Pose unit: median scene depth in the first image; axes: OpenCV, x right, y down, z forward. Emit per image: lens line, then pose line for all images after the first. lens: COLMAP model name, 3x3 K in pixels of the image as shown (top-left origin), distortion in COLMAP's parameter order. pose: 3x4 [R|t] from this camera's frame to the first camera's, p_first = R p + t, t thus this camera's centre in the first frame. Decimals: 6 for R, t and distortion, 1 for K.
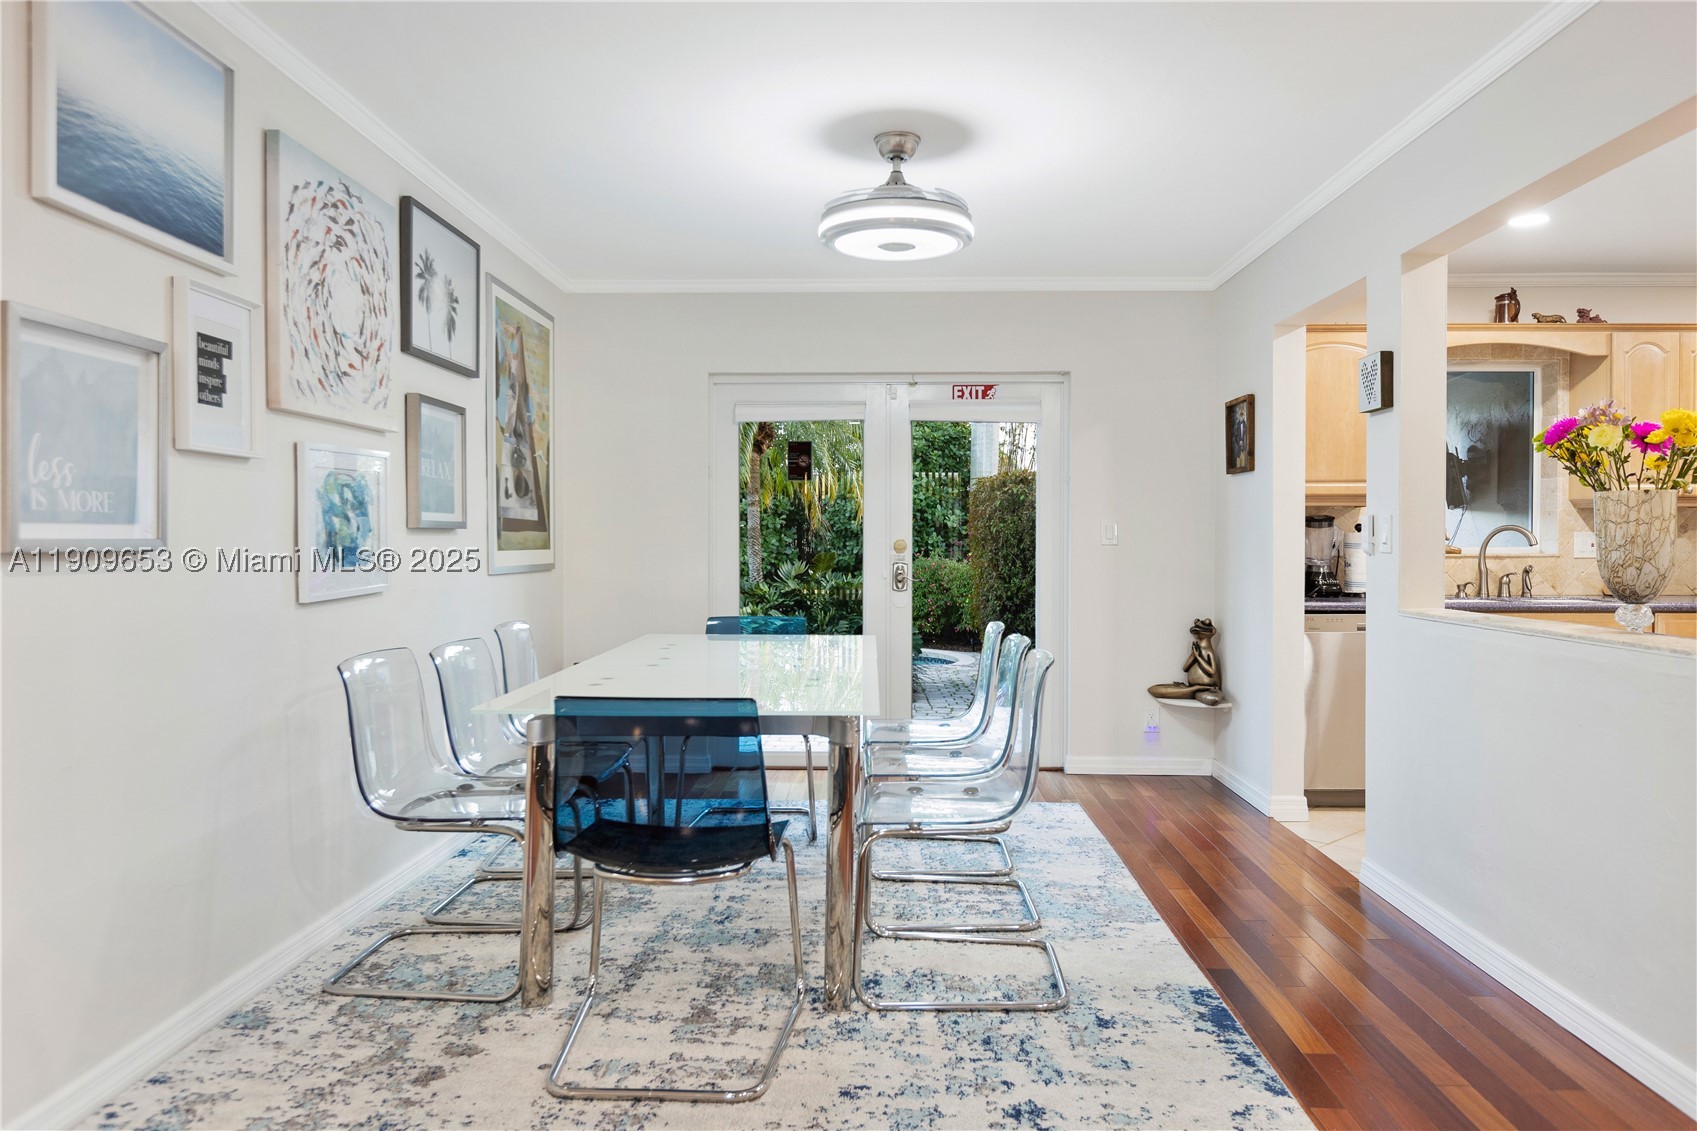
lens RADIAL K [[1152.0, 0, 850.7], [0, 1152.0, 540.8], [0, 0, 1]] dist [0.001470, -0.003158]
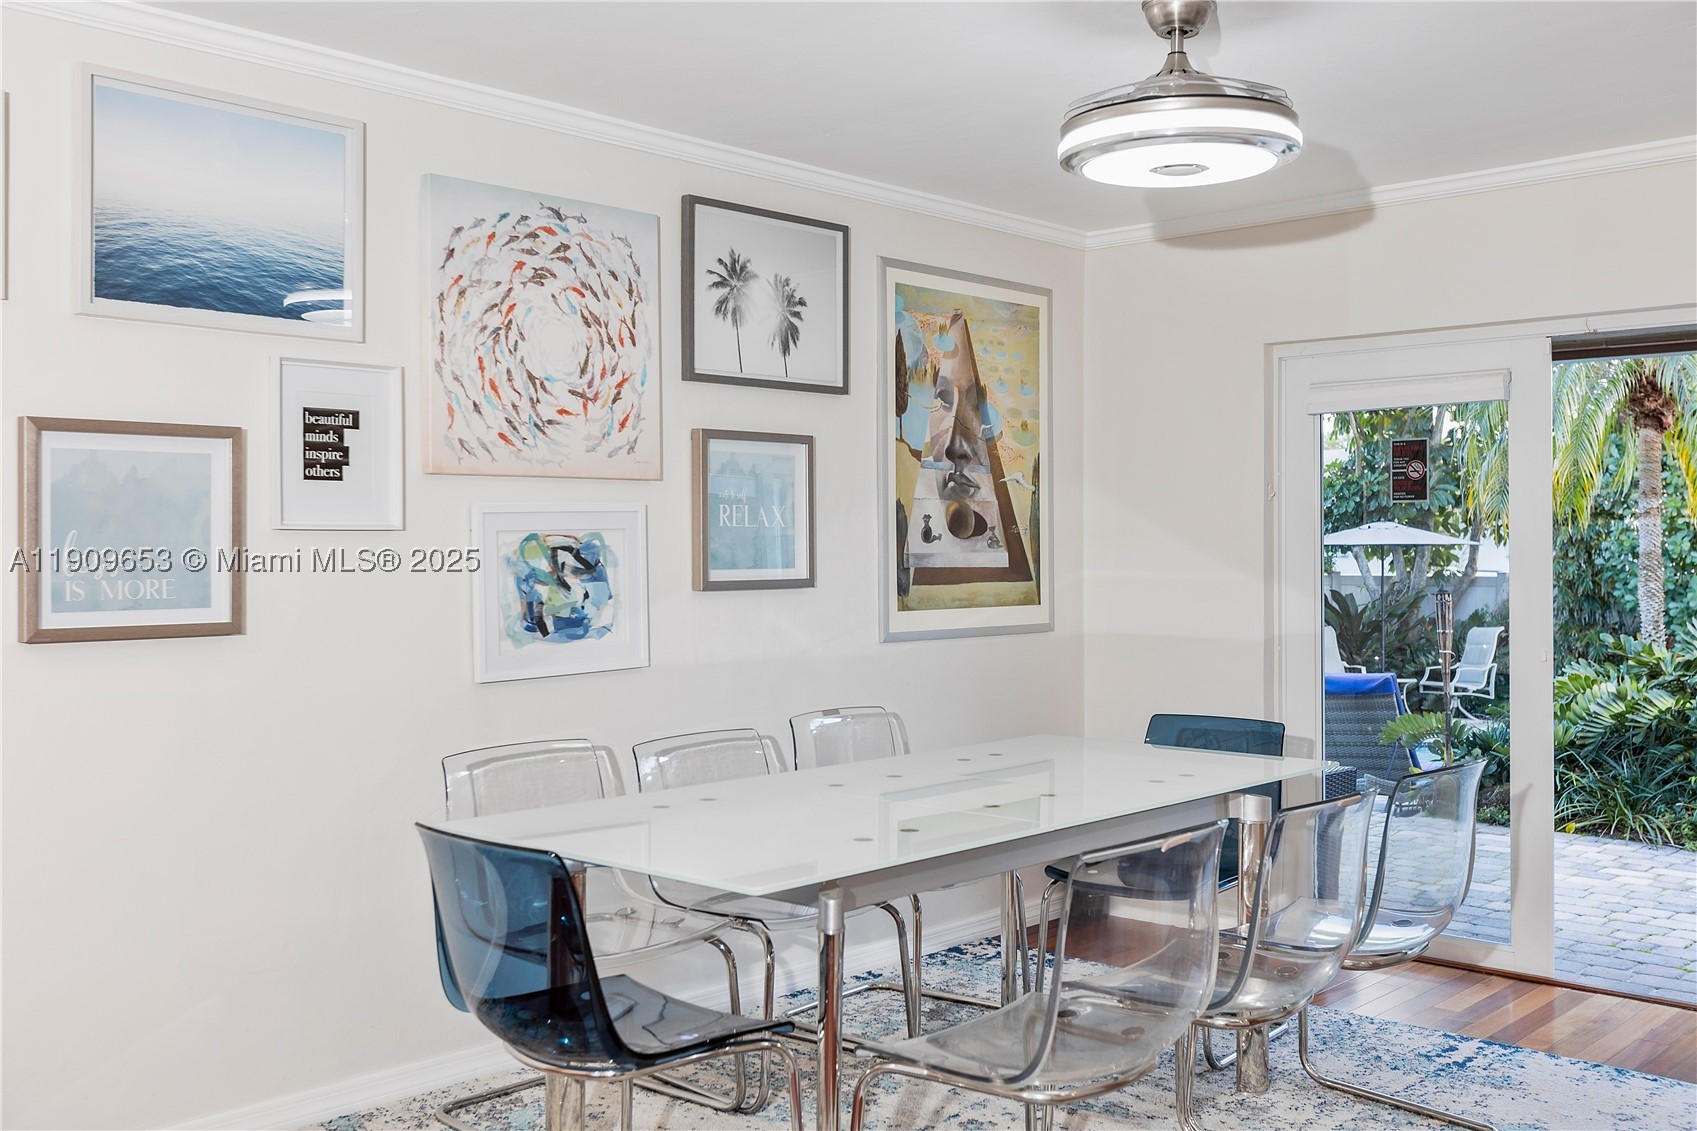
lens RADIAL K [[1654.5, 0, 843.6], [0, 1654.5, 538.1], [0, 0, 1]] dist [-0.004769, 0.003082]
pose [[0.752697, -0.012927, -0.658240, 0.553040], [0.008271, 0.999914, -0.010180, -0.040900], [0.658315, 0.002219, 0.752740, 0.191389]]
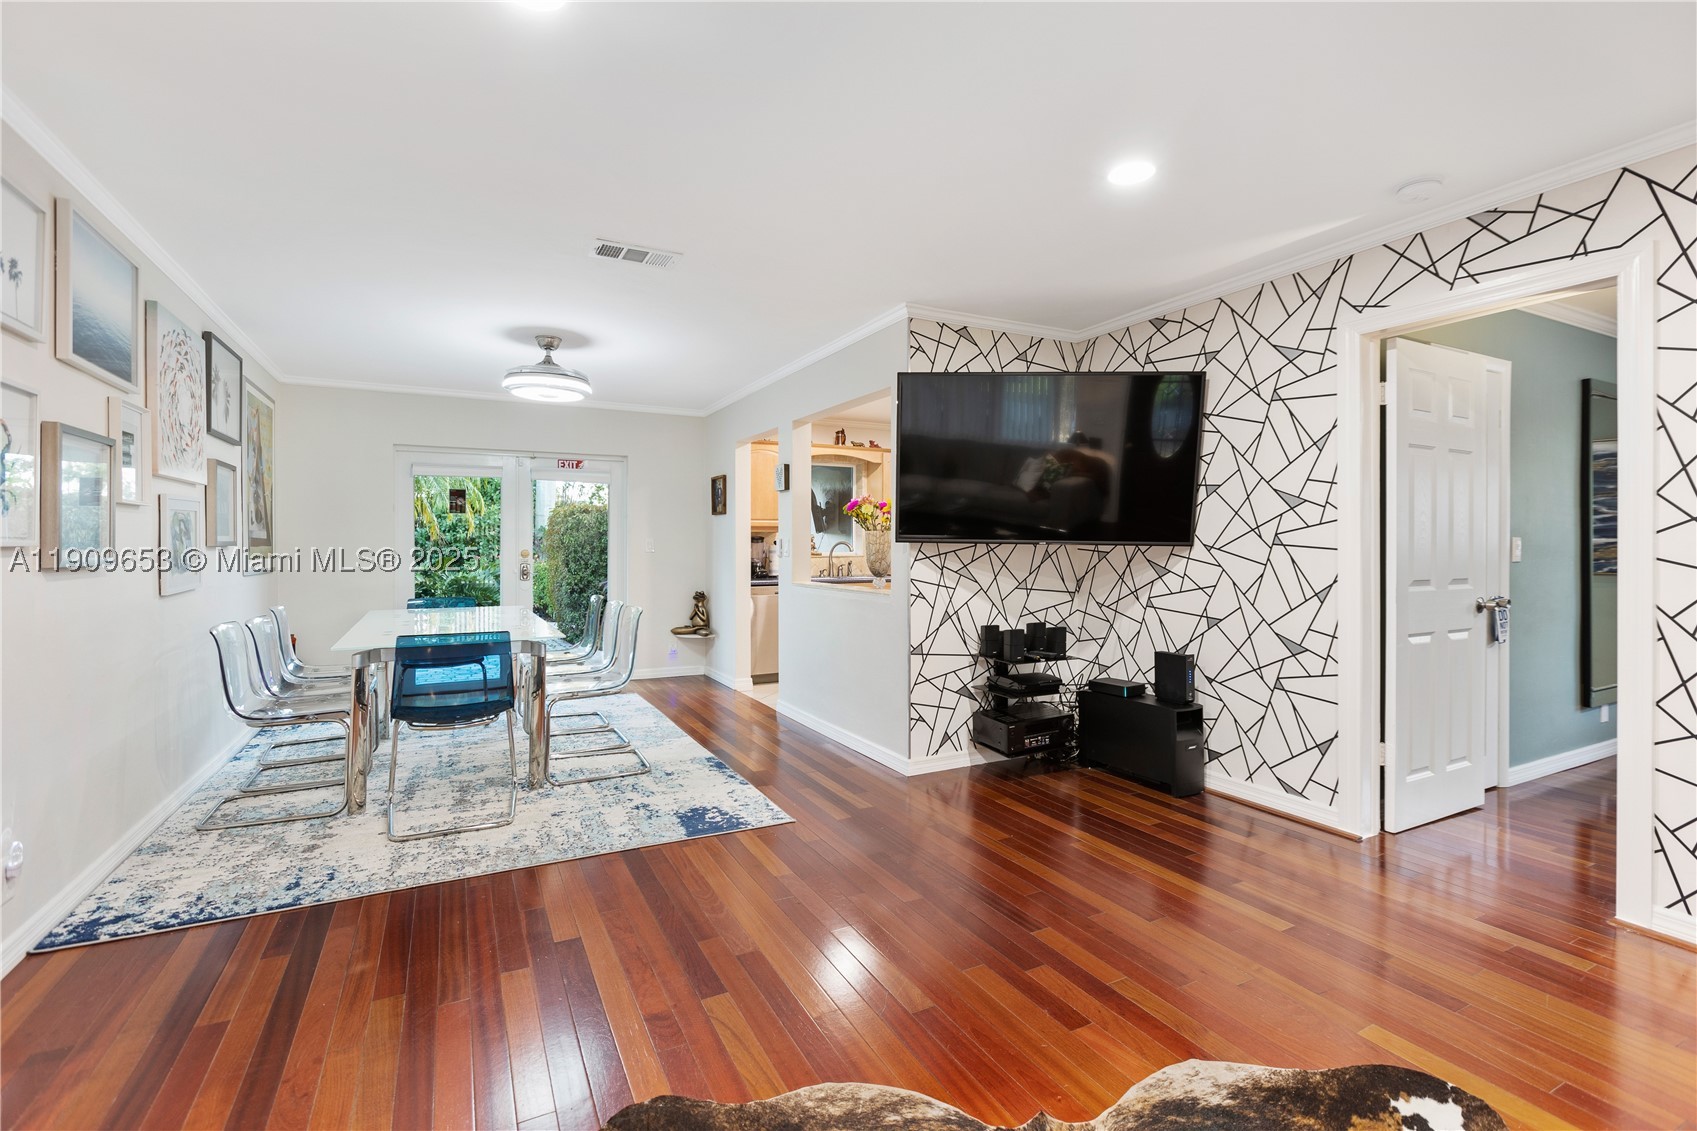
lens RADIAL K [[769.9, 0, 844.9], [0, 769.9, 551.1], [0, 0, 1]] dist [0.000234, 0.000066]
pose [[0.875327, -0.006003, 0.483495, -0.156171], [0.002197, 0.999962, 0.008437, -0.013328], [-0.483527, -0.006323, 0.875307, -0.356956]]
